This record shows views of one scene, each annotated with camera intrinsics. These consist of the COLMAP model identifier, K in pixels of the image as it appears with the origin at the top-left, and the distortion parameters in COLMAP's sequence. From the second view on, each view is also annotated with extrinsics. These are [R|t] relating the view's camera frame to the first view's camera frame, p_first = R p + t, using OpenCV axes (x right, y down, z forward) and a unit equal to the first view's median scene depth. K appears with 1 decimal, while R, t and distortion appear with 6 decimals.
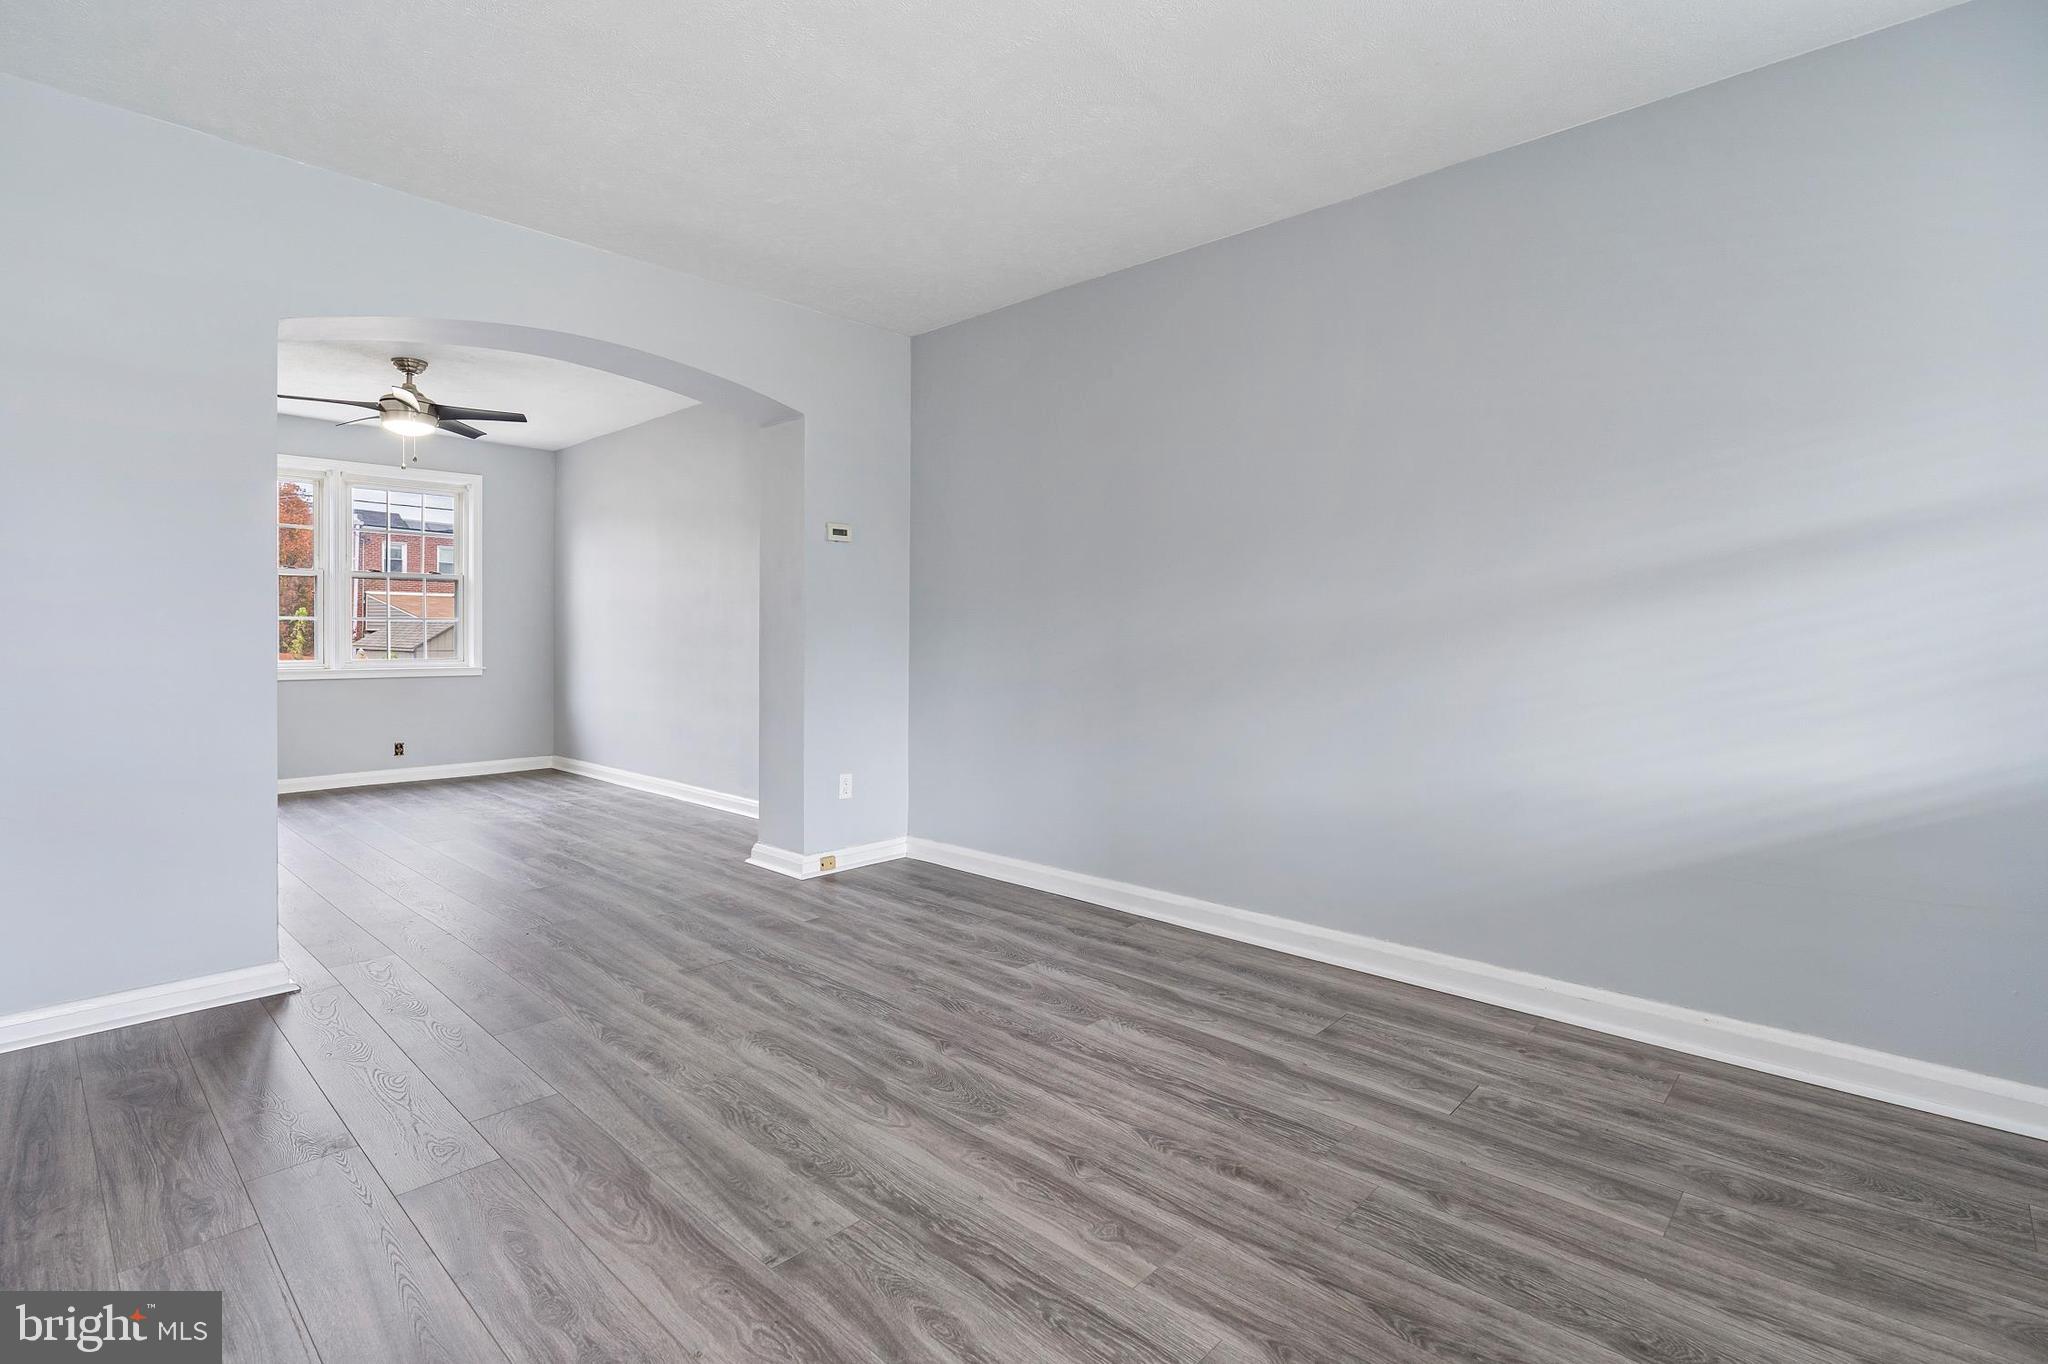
lens RADIAL K [[944.2, 0, 1036.4], [0, 944.2, 645.0], [0, 0, 1]] dist [-0.009491, 0.004164]
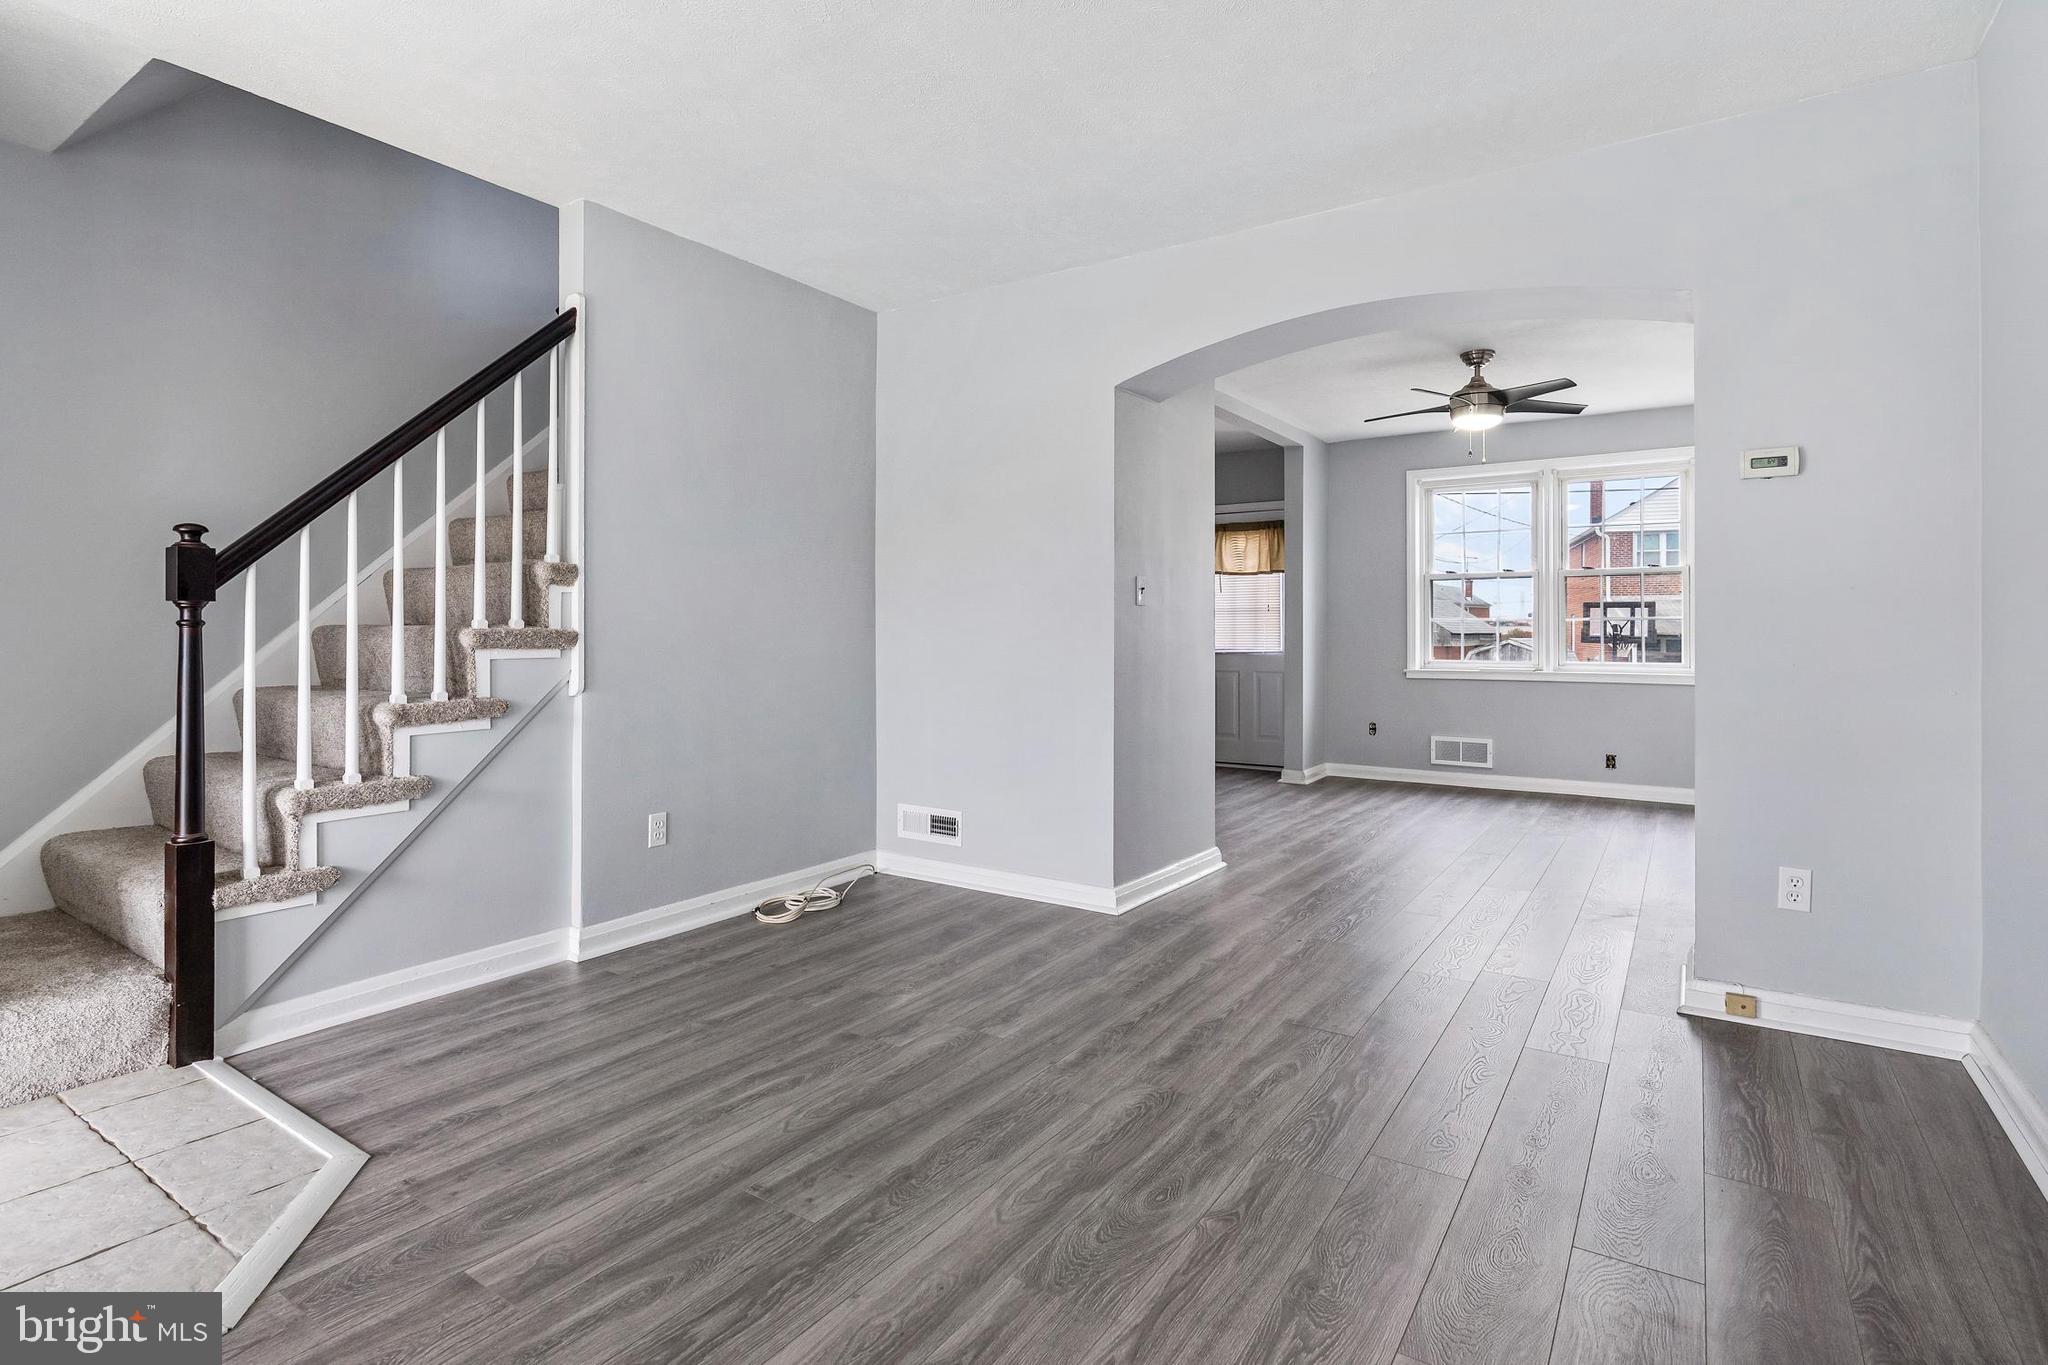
lens RADIAL K [[1056.7, 0, 1023.9], [0, 1056.7, 631.3], [0, 0, 1]] dist [-0.003148, 0.000374]
pose [[0.141751, -0.006970, -0.989878, 0.757227], [-0.012179, 0.999887, -0.008784, 0.000866], [0.989827, 0.013301, 0.141650, 0.850122]]
